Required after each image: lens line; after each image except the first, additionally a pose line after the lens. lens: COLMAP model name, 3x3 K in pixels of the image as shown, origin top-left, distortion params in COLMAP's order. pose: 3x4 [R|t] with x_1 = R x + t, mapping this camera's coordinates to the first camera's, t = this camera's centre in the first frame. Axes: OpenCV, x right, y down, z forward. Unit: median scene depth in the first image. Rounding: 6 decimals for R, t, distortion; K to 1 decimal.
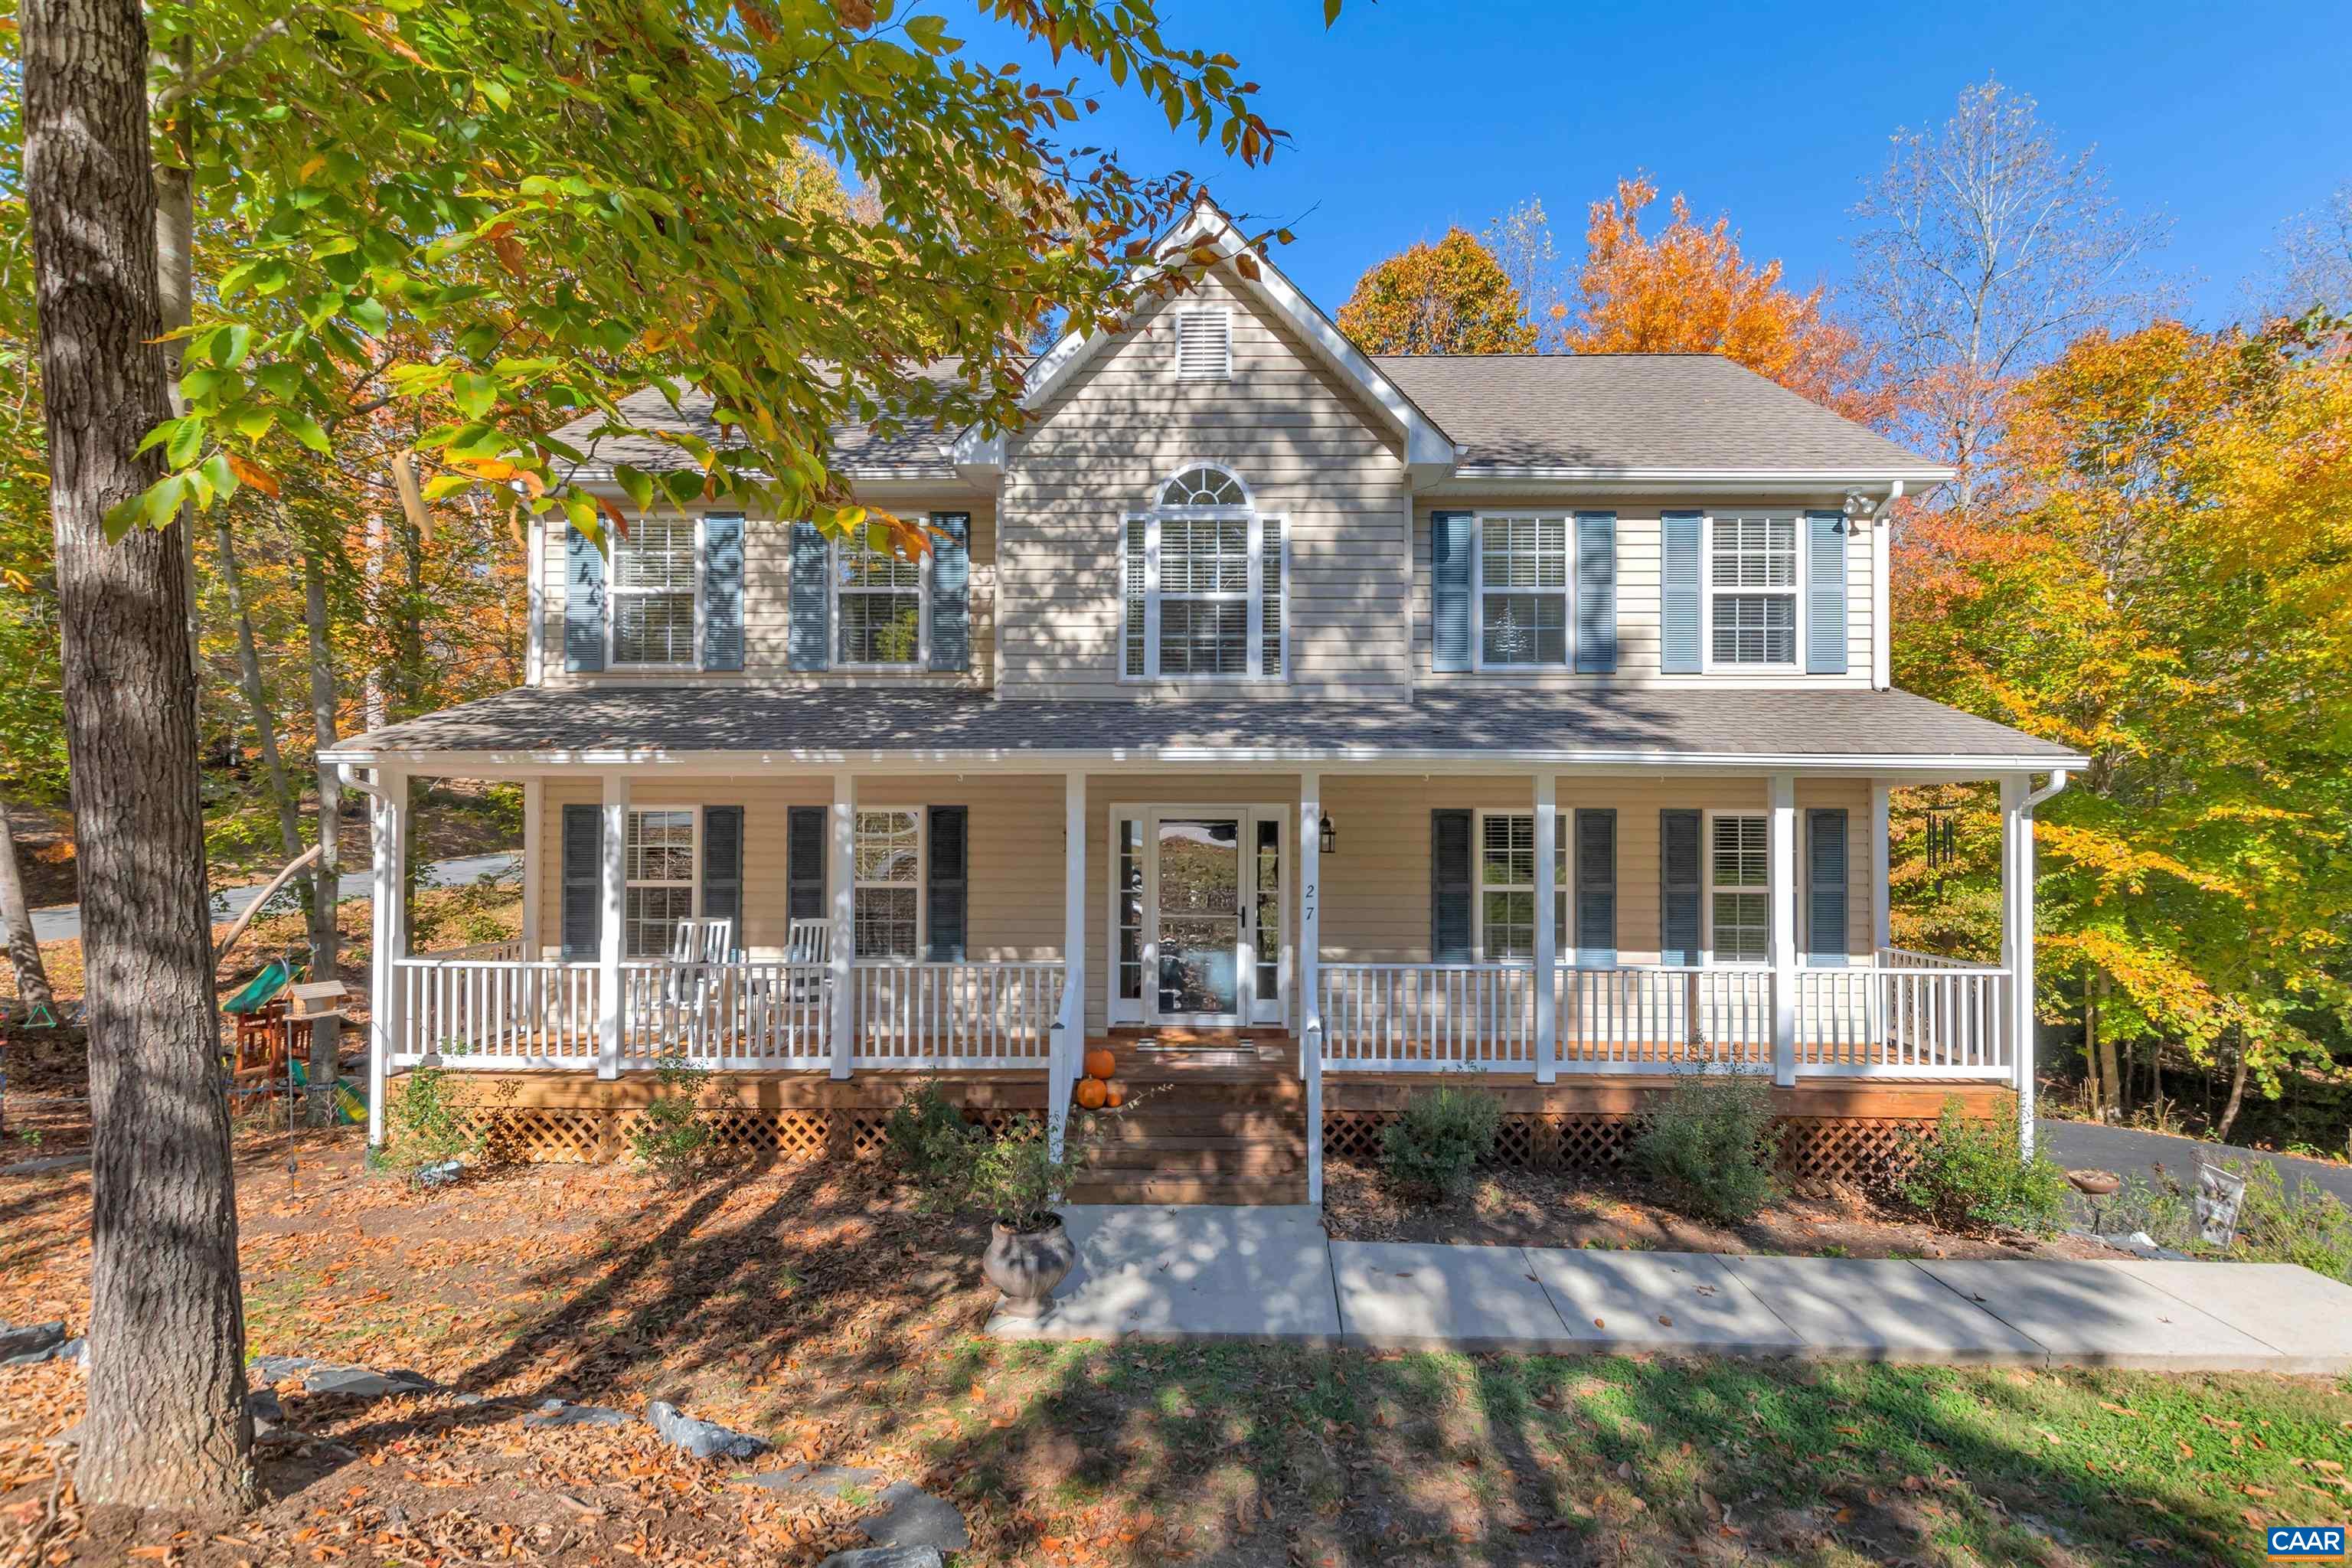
lens RADIAL K [[1067.1, 0, 1203.3], [0, 1067.1, 816.7], [0, 0, 1]] dist [0.009638, -0.003204]
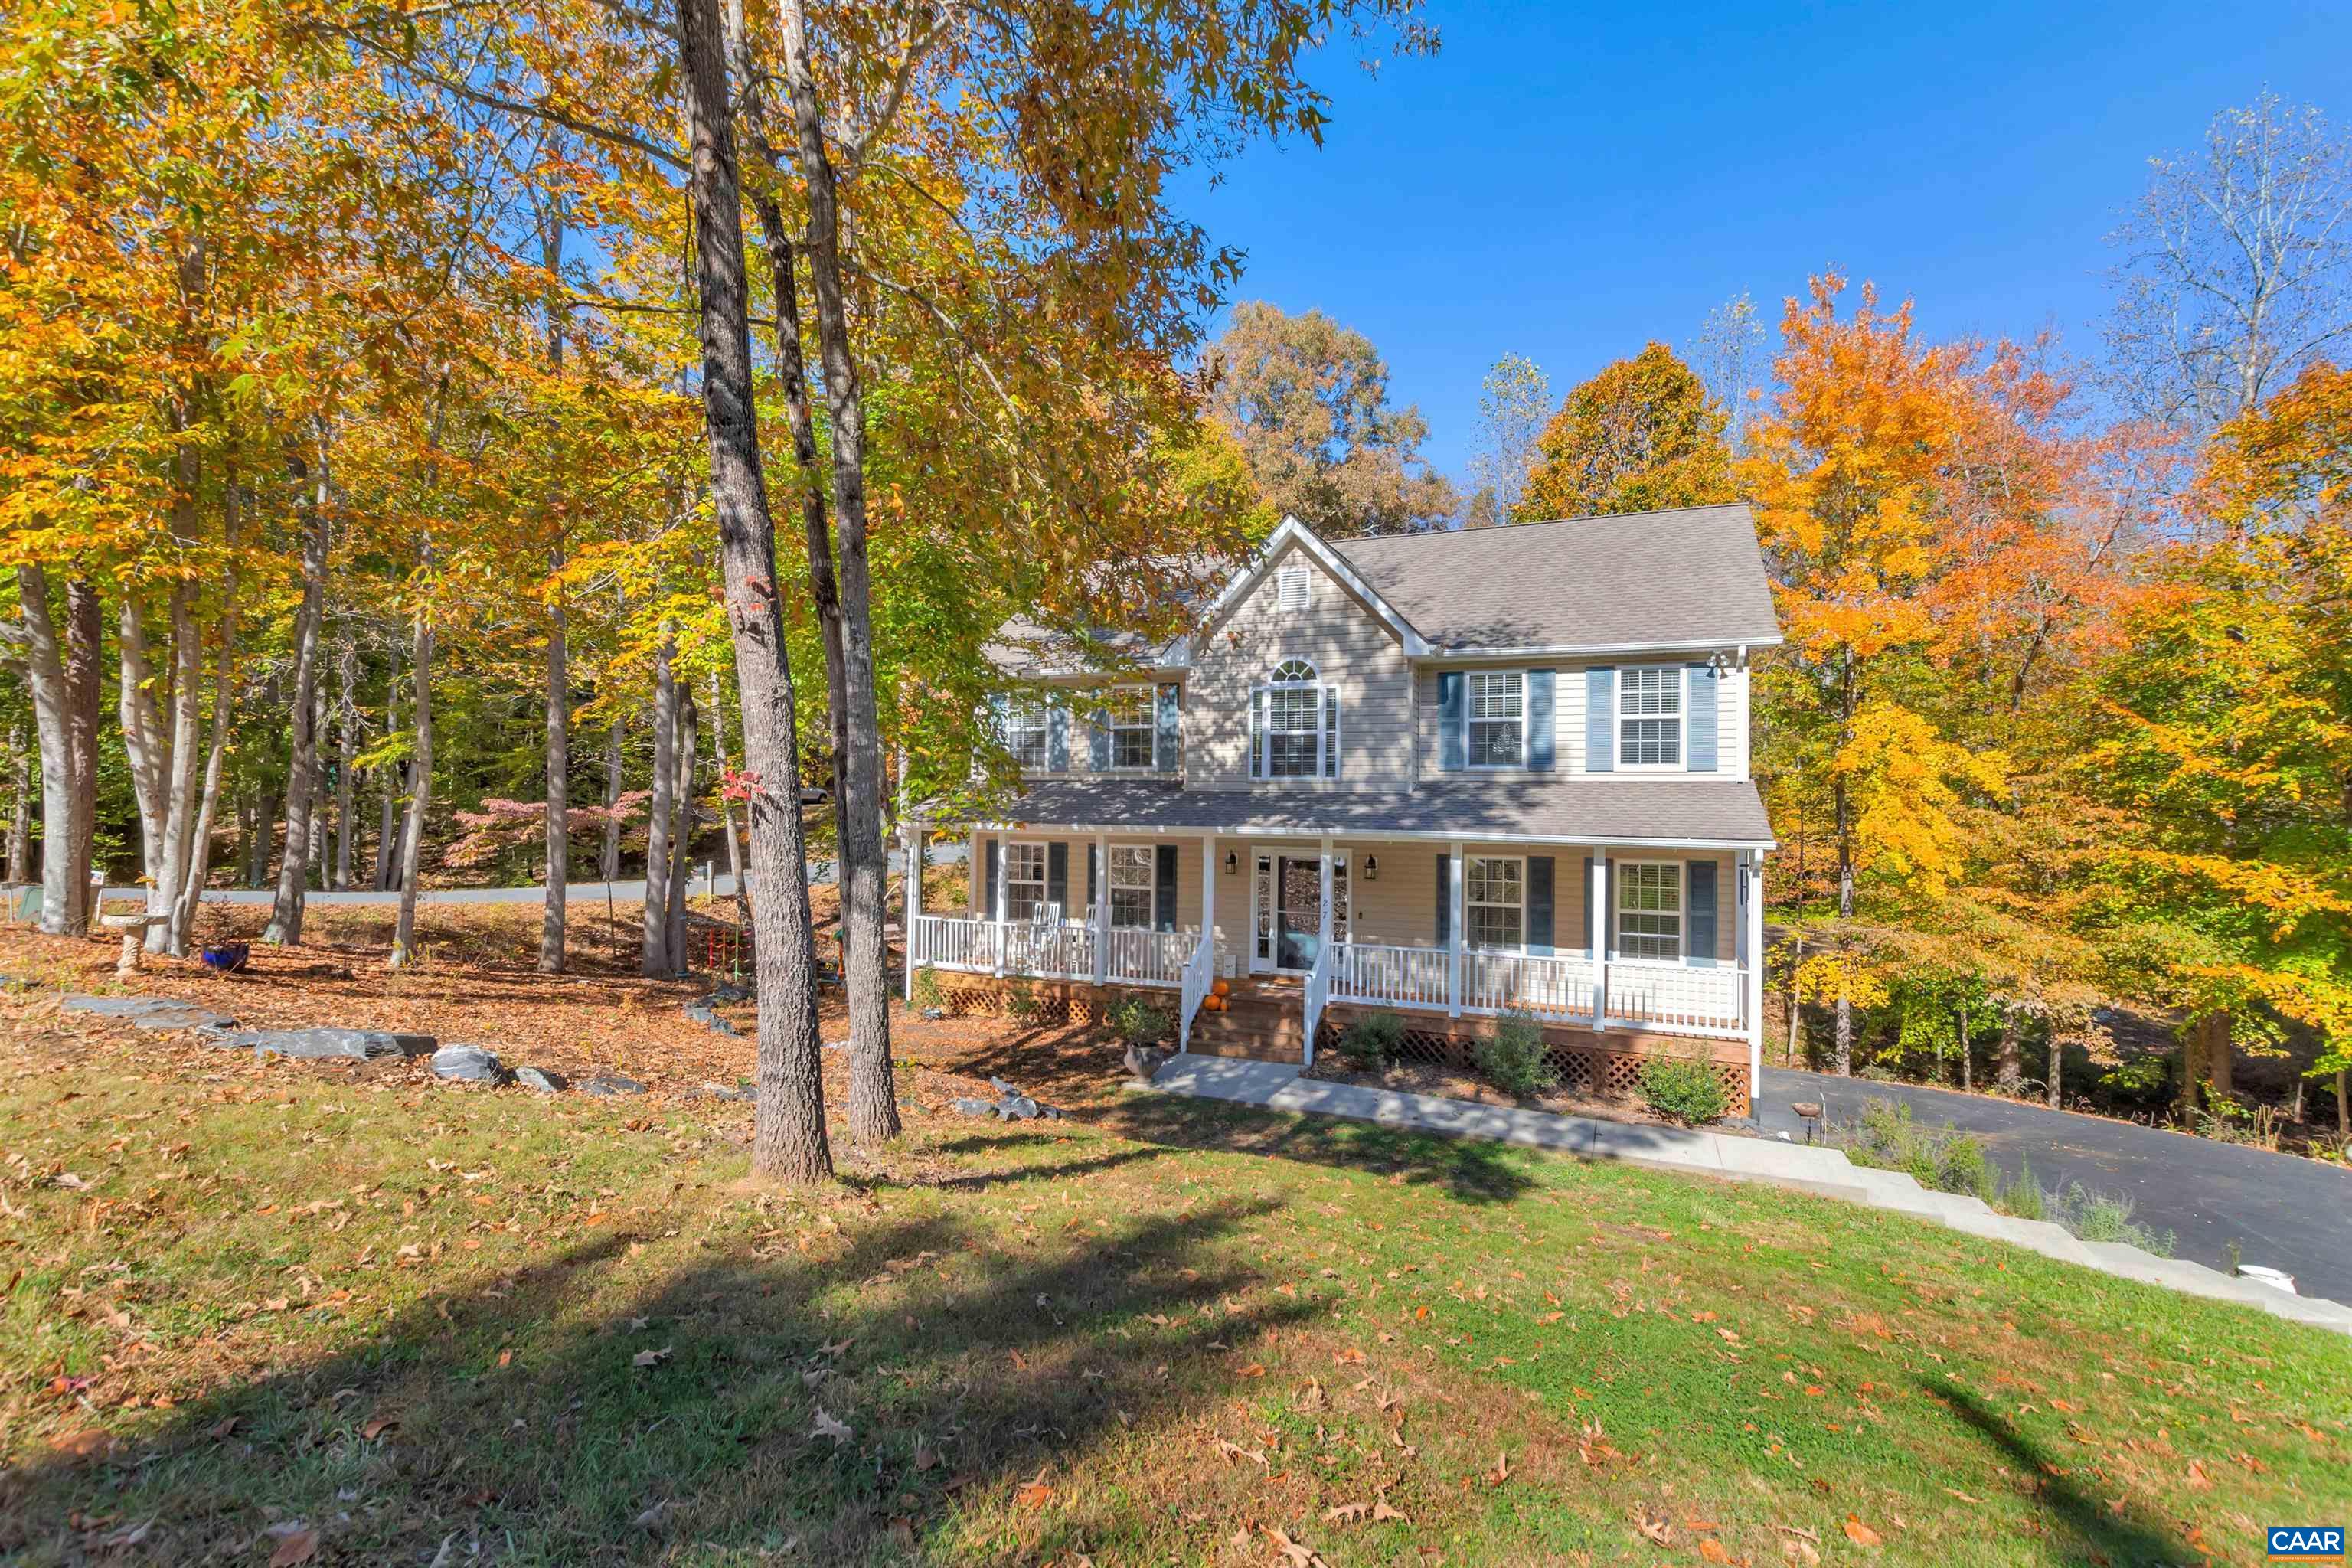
lens RADIAL K [[1067.1, 0, 1191.9], [0, 1067.1, 786.7], [0, 0, 1]] dist [0.009638, -0.003204]
pose [[0.924664, 0.001724, -0.380780, 0.523948], [-0.004342, 0.999972, -0.006015, -0.105945], [0.380759, 0.007216, 0.924646, -0.704843]]
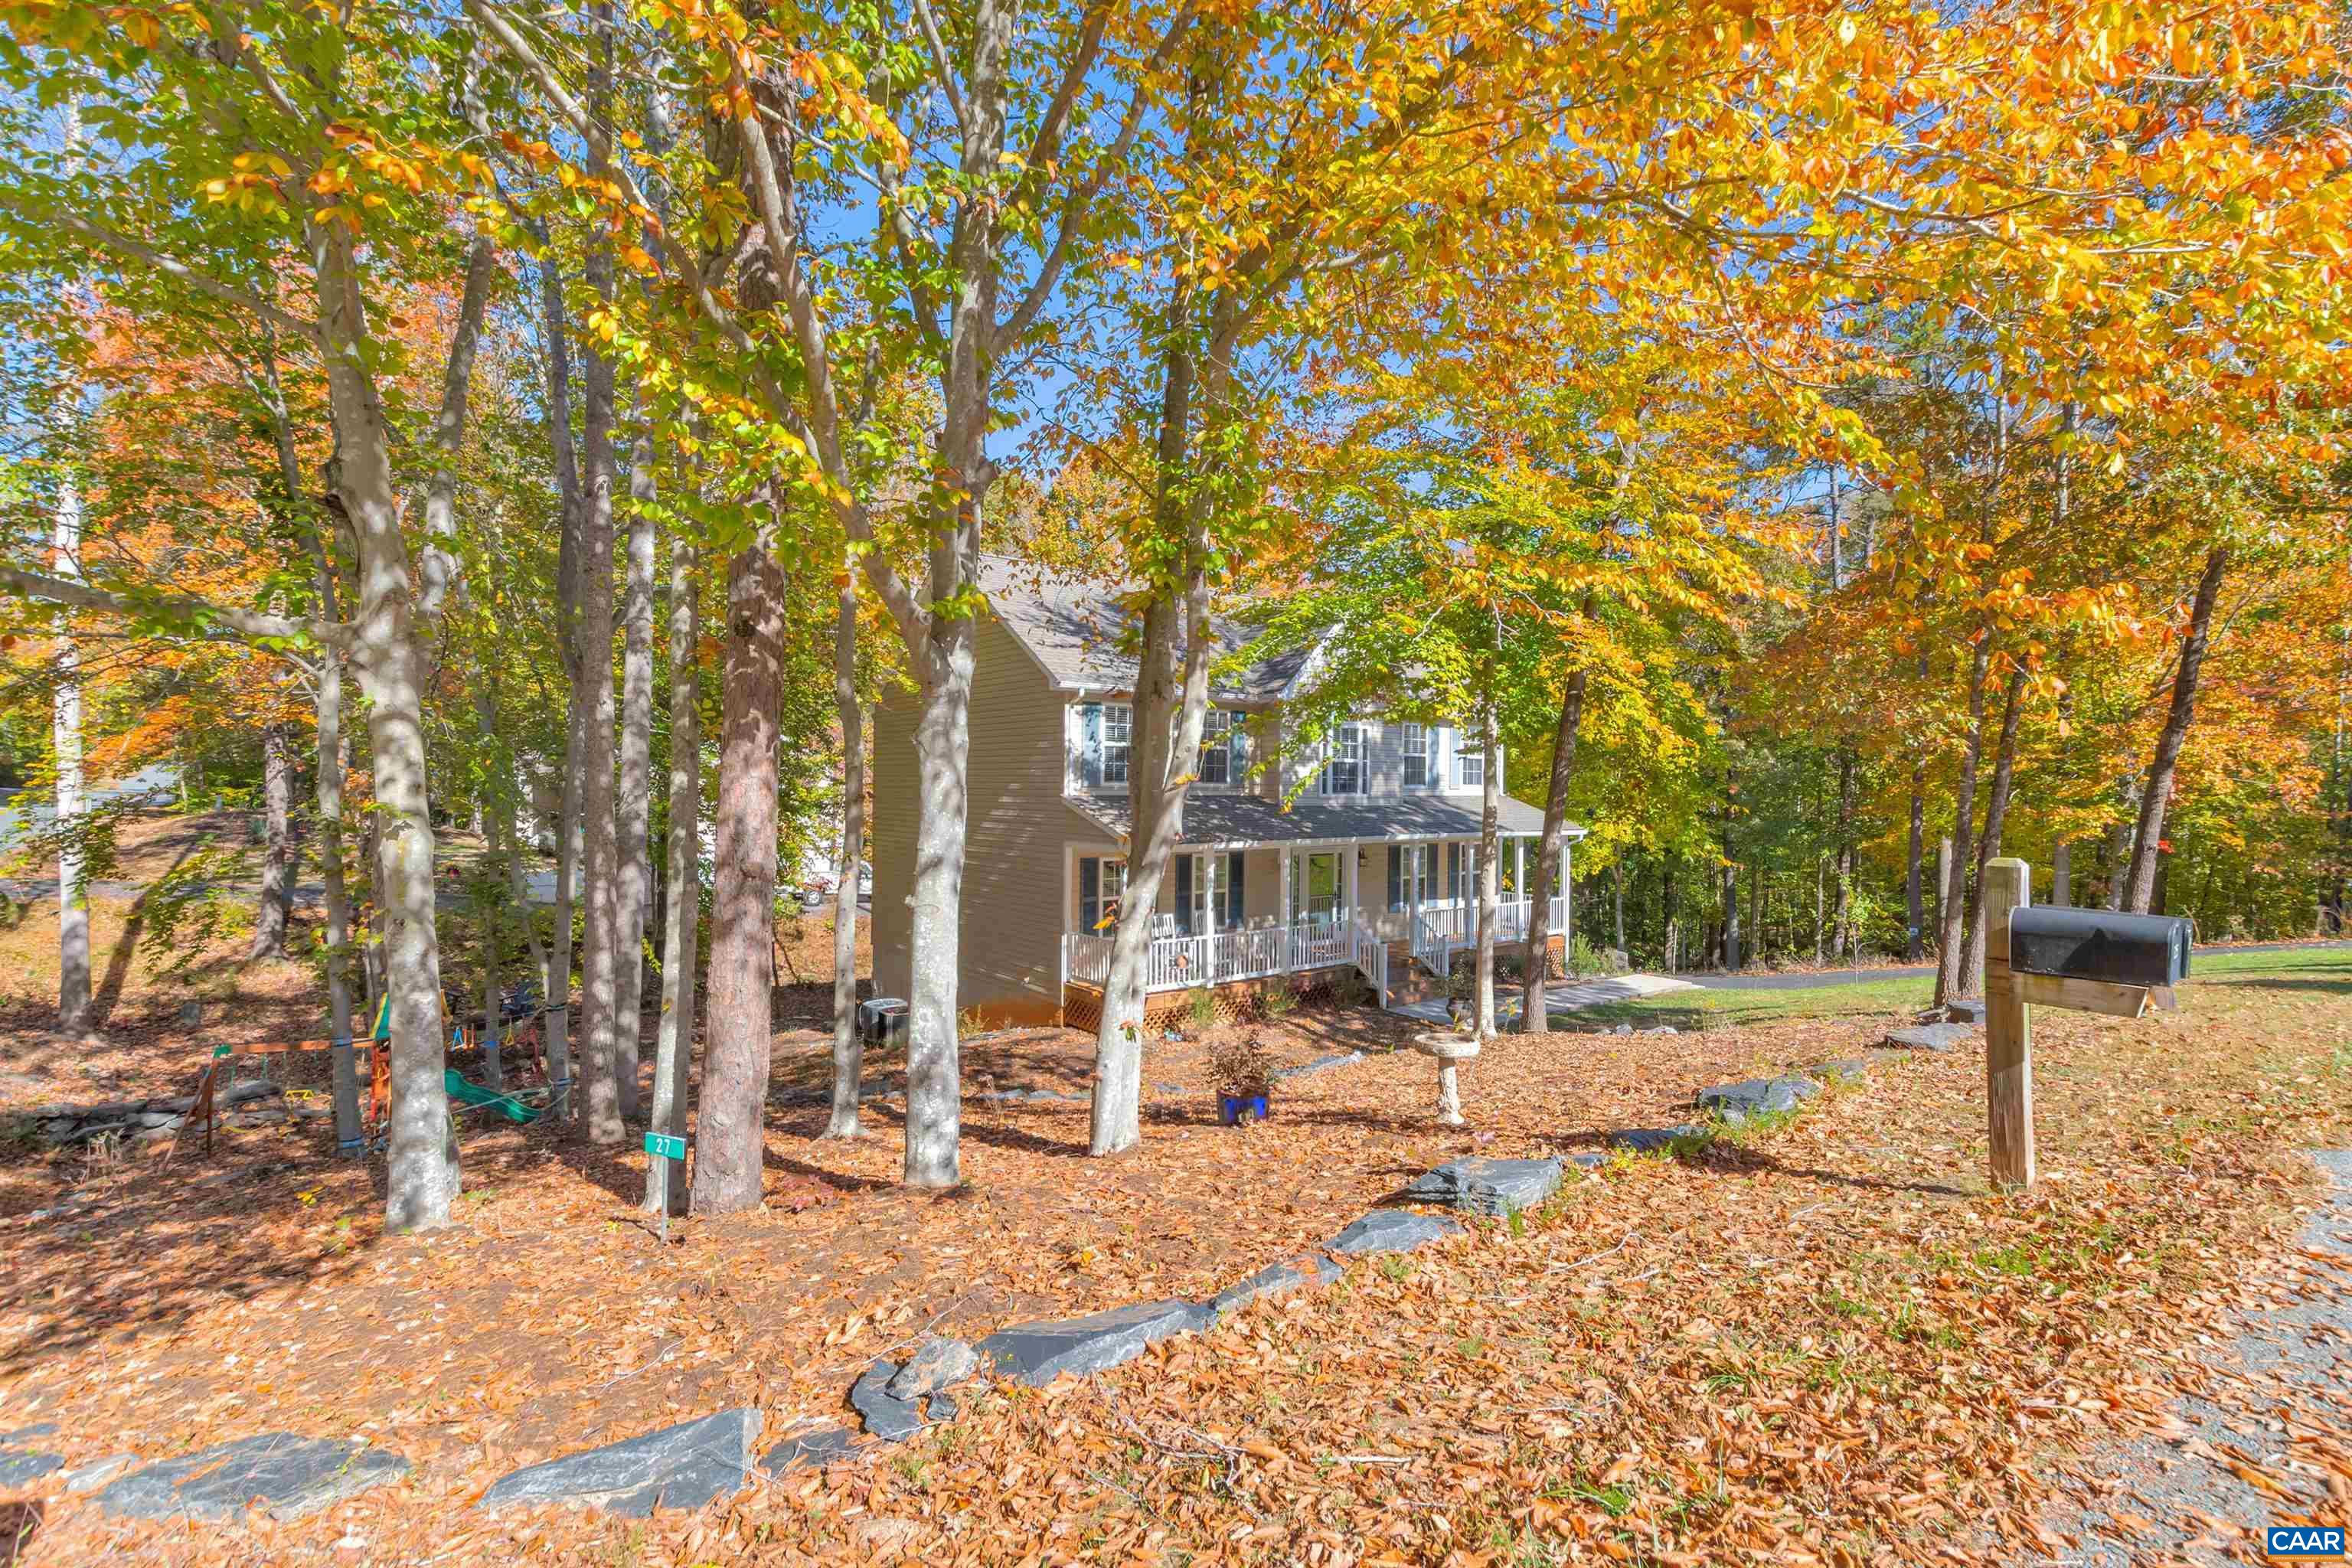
lens RADIAL K [[1067.1, 0, 1173.2], [0, 1067.1, 784.7], [0, 0, 1]] dist [0.009638, -0.003204]
pose [[0.775650, 0.002090, 0.631160, -1.777509], [-0.014714, 0.999783, 0.014771, -0.183824], [-0.630991, -0.020744, 0.775512, -0.583443]]
